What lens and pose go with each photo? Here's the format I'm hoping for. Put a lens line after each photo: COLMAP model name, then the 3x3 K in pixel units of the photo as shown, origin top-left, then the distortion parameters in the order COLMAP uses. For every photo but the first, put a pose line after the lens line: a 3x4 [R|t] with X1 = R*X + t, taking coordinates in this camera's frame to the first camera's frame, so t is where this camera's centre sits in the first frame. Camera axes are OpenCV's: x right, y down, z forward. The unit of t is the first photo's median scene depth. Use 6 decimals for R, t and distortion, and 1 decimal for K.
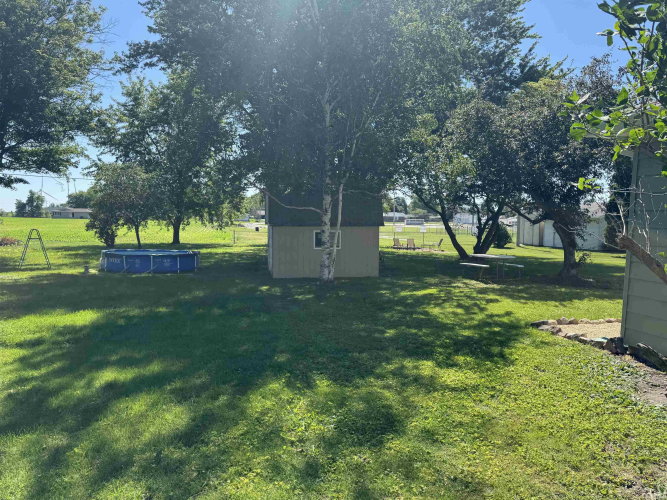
lens RADIAL K [[467.1, 0, 336.4], [0, 467.1, 247.6], [0, 0, 1]] dist [0.005834, -0.001209]
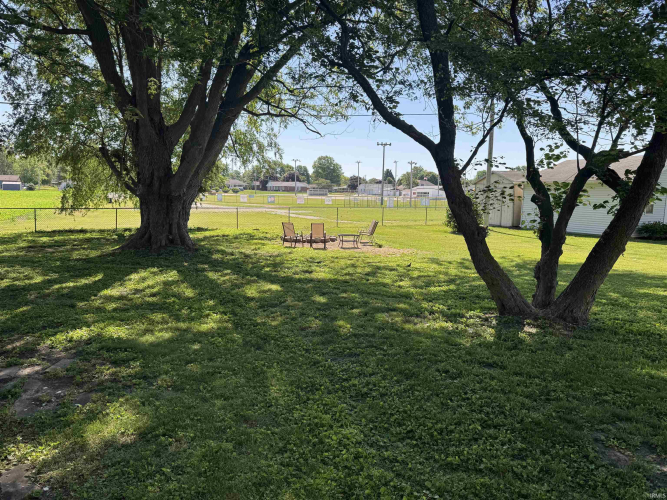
lens RADIAL K [[467.1, 0, 336.4], [0, 467.1, 247.6], [0, 0, 1]] dist [0.005834, -0.001209]
pose [[0.978760, -0.024957, 0.203485, 0.061671], [0.012303, 0.997924, 0.063214, -0.019680], [-0.204640, -0.059368, 0.977035, 0.409796]]
